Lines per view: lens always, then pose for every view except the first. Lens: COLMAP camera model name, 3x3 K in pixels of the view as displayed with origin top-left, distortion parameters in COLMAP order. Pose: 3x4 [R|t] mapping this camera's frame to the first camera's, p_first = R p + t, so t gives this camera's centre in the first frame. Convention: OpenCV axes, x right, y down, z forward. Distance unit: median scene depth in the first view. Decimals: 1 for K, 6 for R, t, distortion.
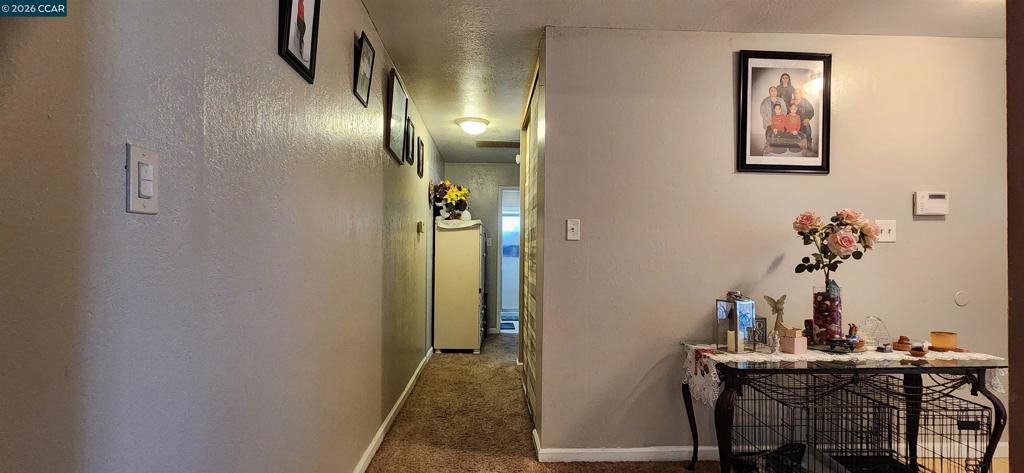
lens RADIAL K [[497.0, 0, 509.1], [0, 497.0, 247.0], [0, 0, 1]] dist [-0.001954, -0.000319]
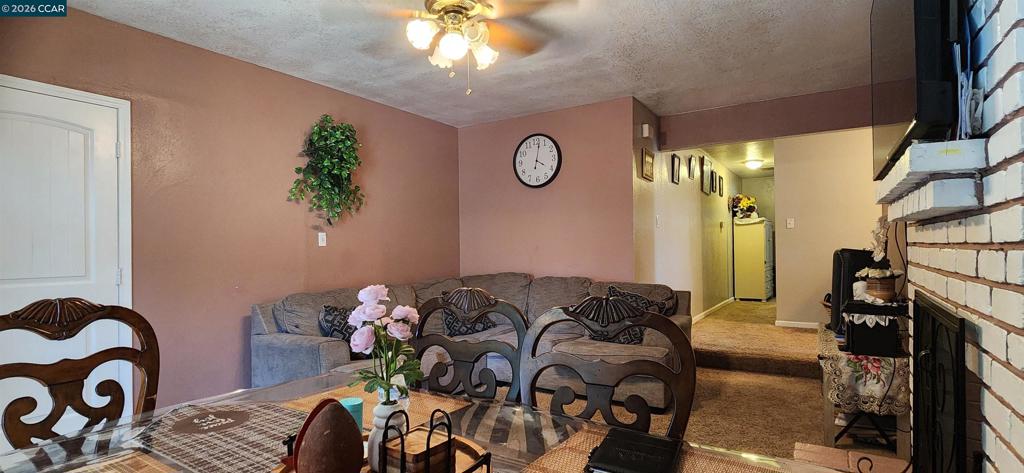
lens RADIAL K [[497.0, 0, 509.1], [0, 497.0, 247.0], [0, 0, 1]] dist [-0.001954, -0.000319]
pose [[0.817243, -0.023803, -0.575802, 0.368945], [0.027610, 0.999616, -0.002135, 0.039482], [0.575632, -0.014153, 0.817587, -1.505805]]
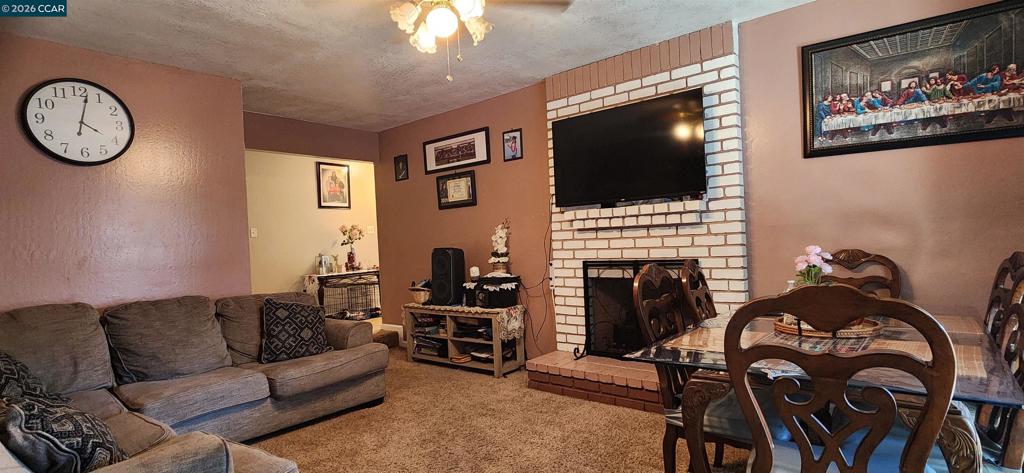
lens RADIAL K [[497.0, 0, 509.1], [0, 497.0, 247.0], [0, 0, 1]] dist [-0.001954, -0.000319]
pose [[0.672982, -0.050588, 0.737927, -0.778992], [0.045874, 0.998592, 0.026621, 0.024067], [-0.738235, 0.015936, 0.674355, -1.449914]]
